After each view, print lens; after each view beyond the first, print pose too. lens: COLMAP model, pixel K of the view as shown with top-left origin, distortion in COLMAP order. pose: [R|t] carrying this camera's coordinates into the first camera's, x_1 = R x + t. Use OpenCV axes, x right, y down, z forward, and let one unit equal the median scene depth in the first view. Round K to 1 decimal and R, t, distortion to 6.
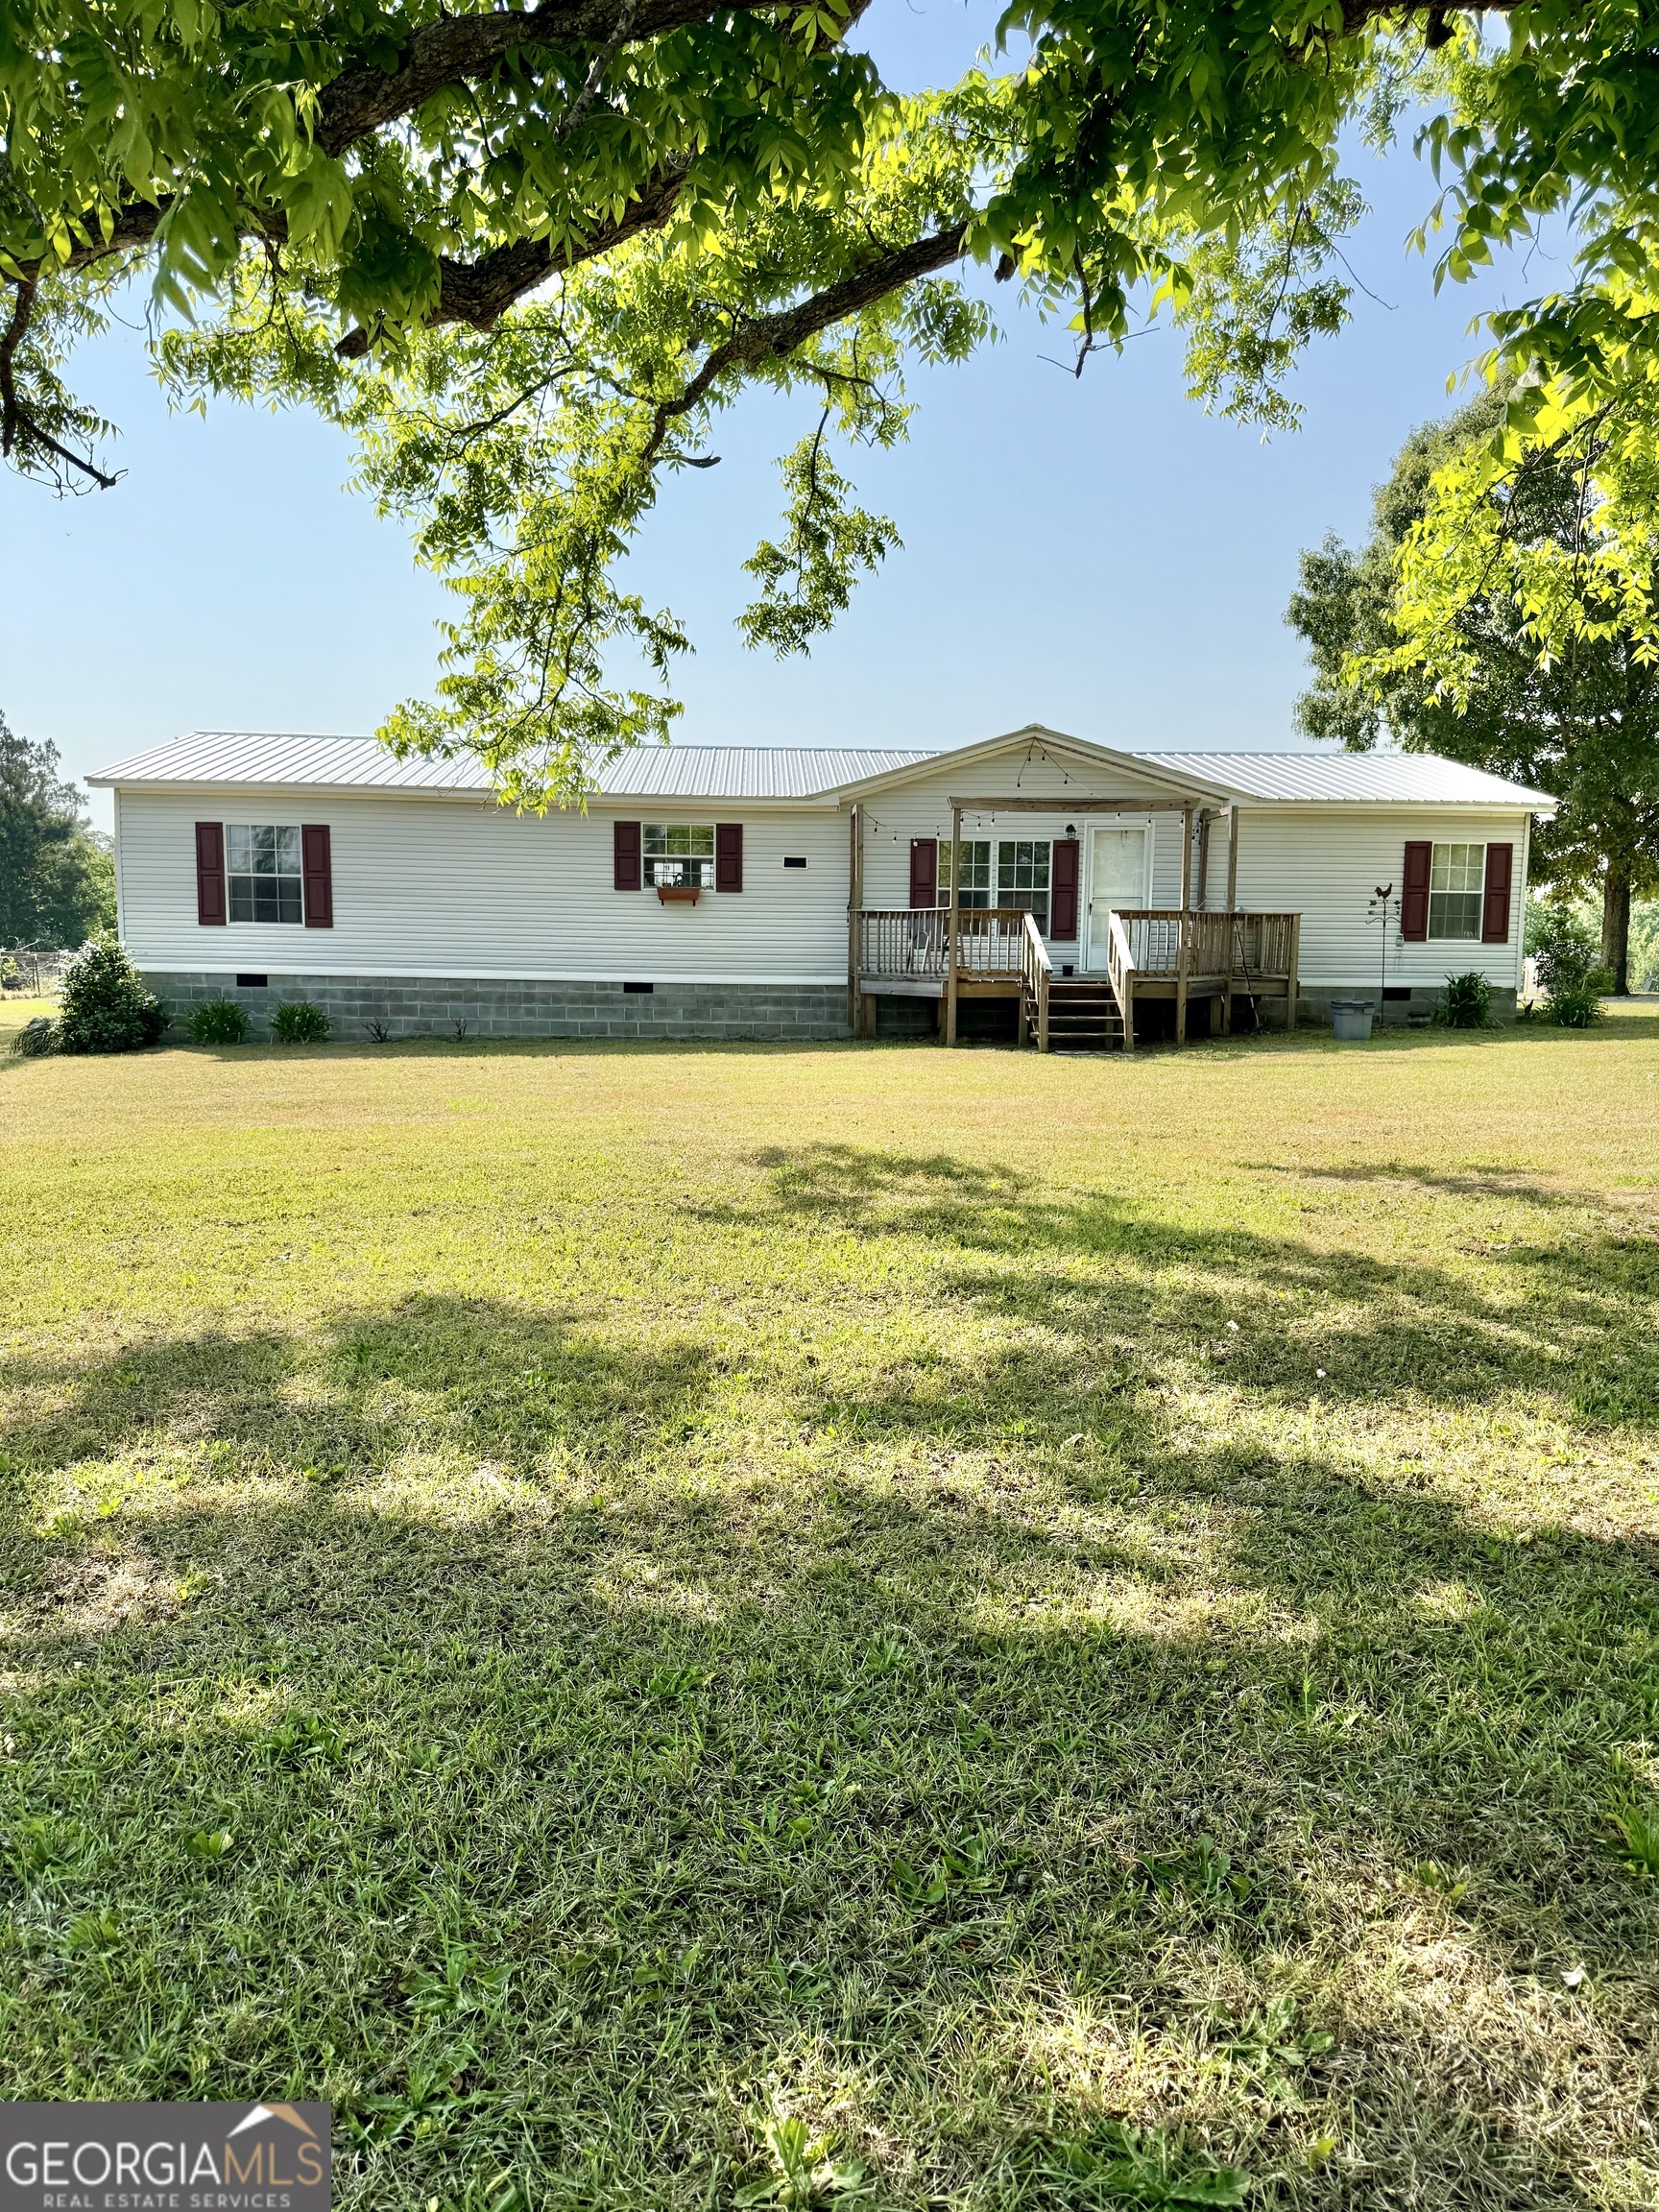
lens RADIAL K [[1598.9, 0, 826.8], [0, 1598.9, 1101.8], [0, 0, 1]] dist [0.102713, -0.023480]
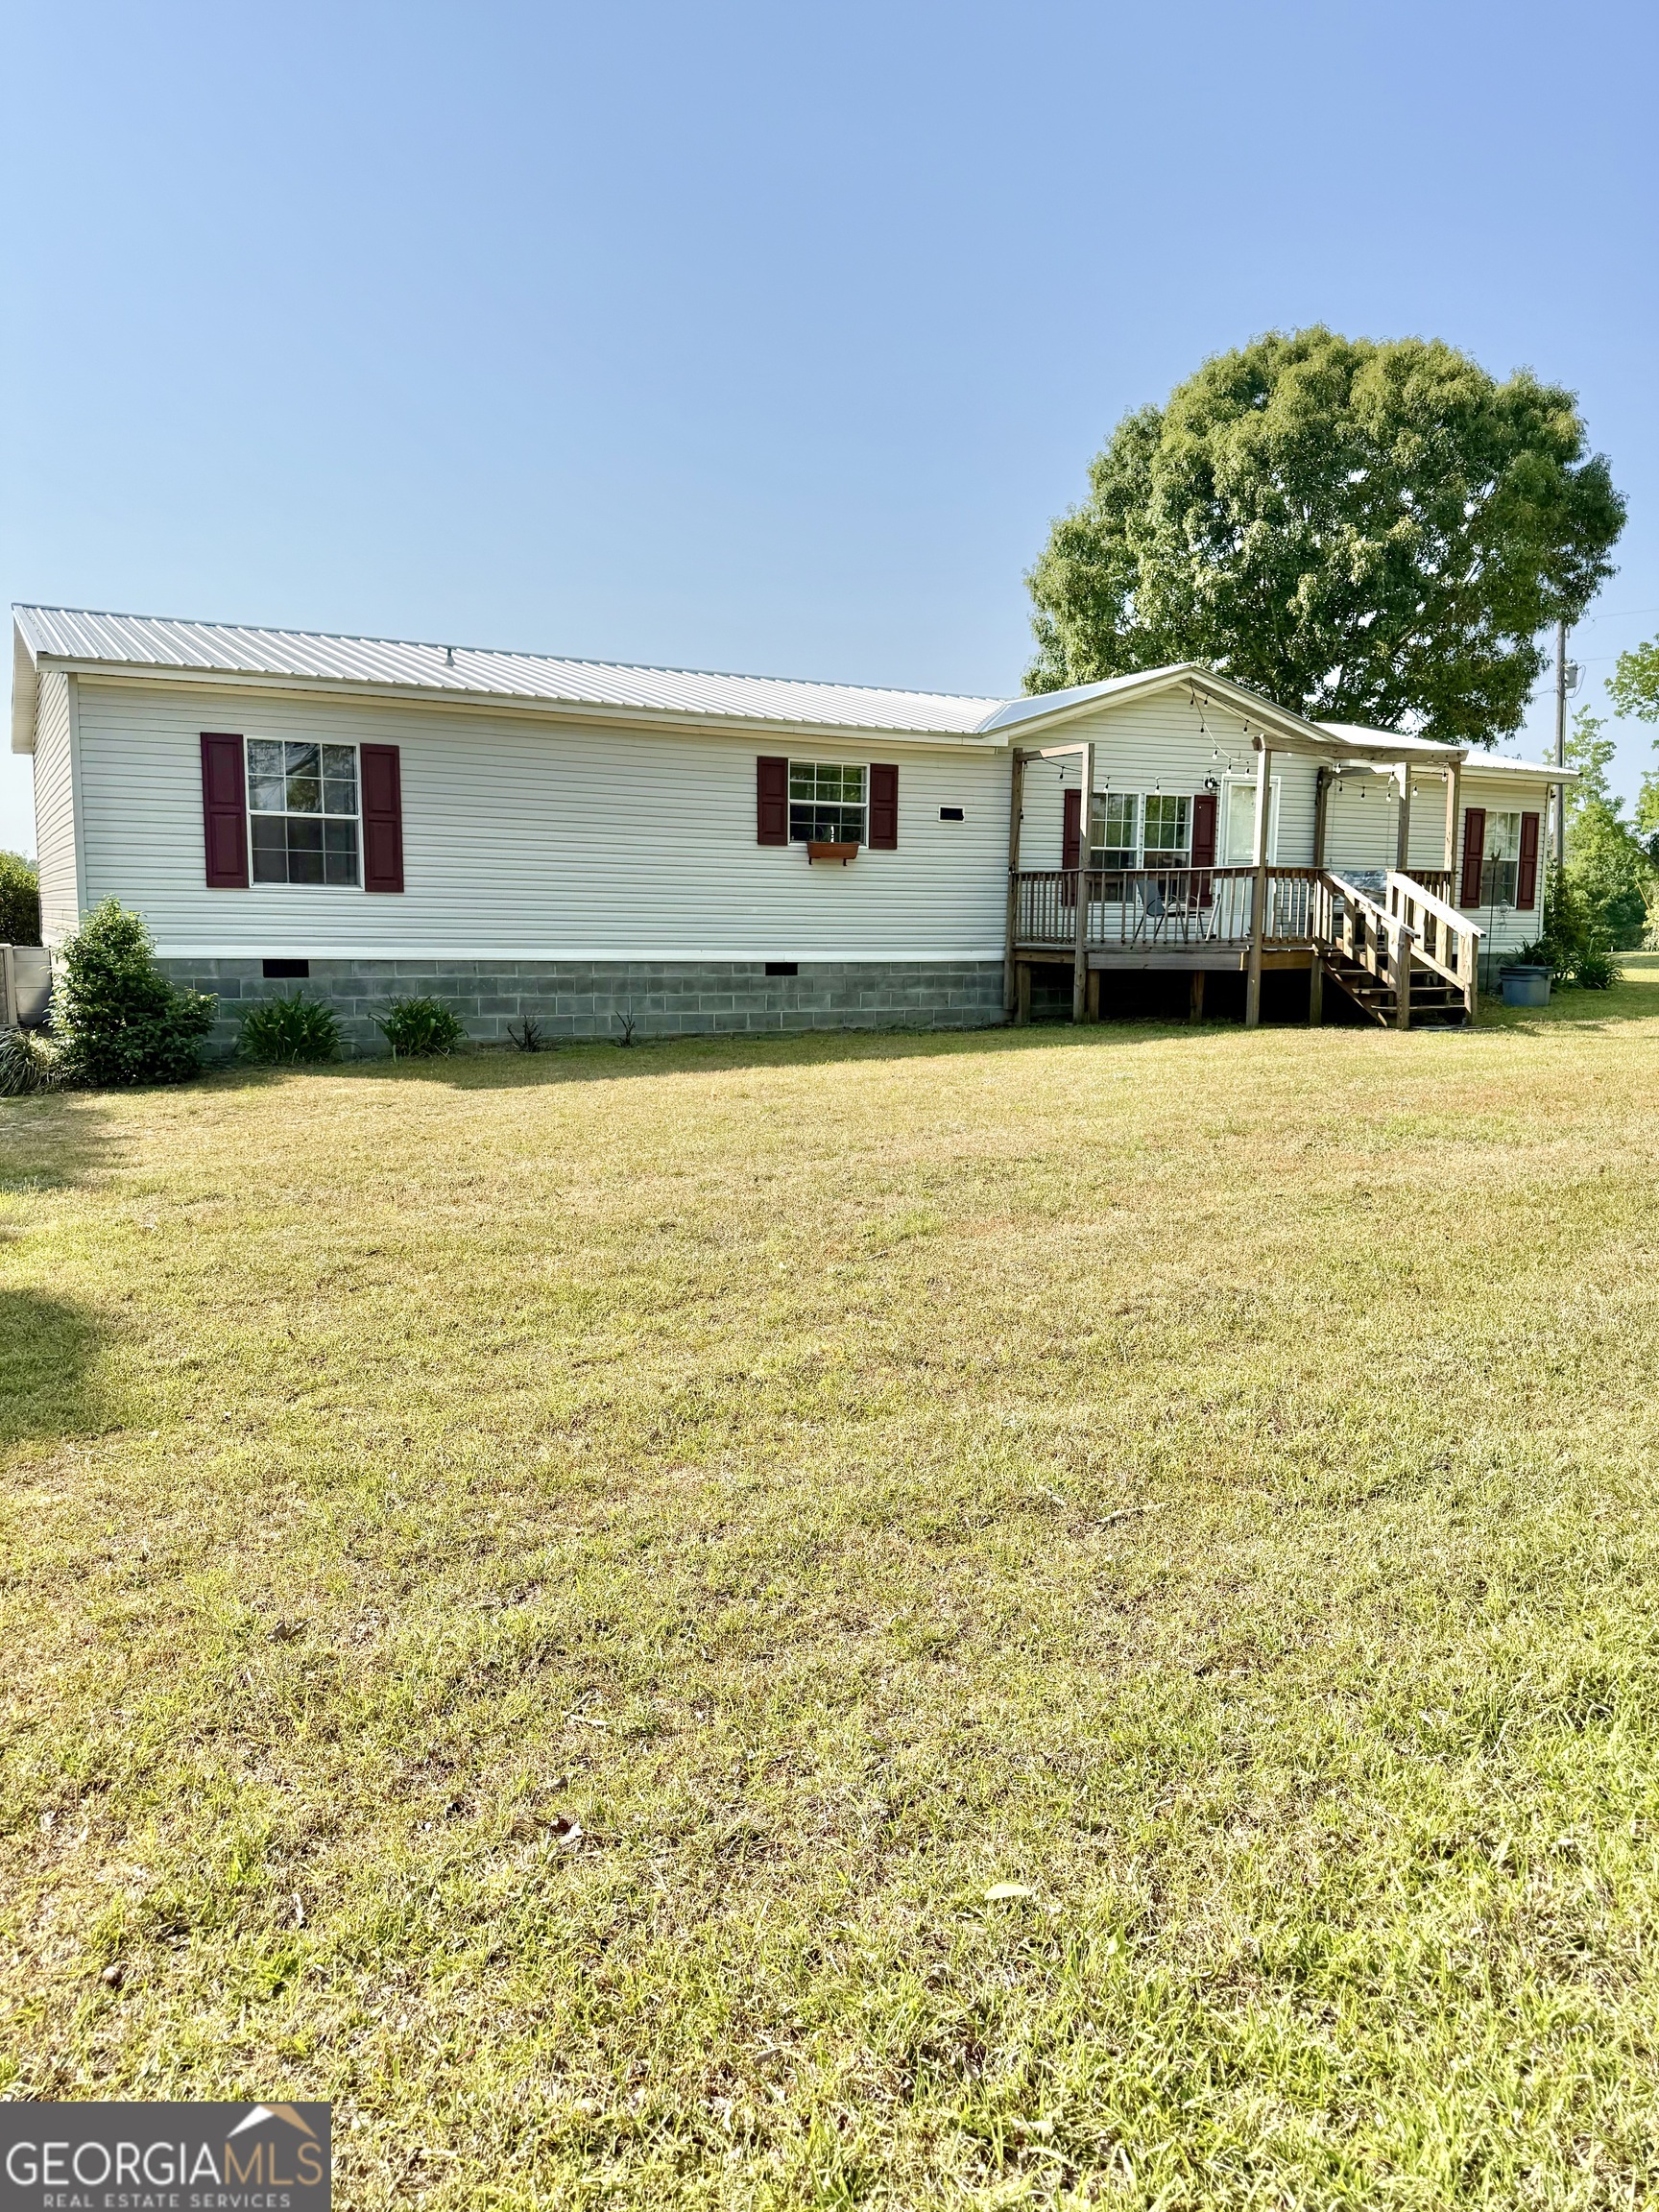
lens RADIAL K [[1598.9, 0, 782.6], [0, 1598.9, 1104.7], [0, 0, 1]] dist [0.102713, -0.023480]
pose [[0.893024, -0.055810, 0.446535, -0.477753], [0.047759, 0.998430, 0.029277, -0.027450], [-0.447468, -0.004819, 0.894287, 0.294058]]
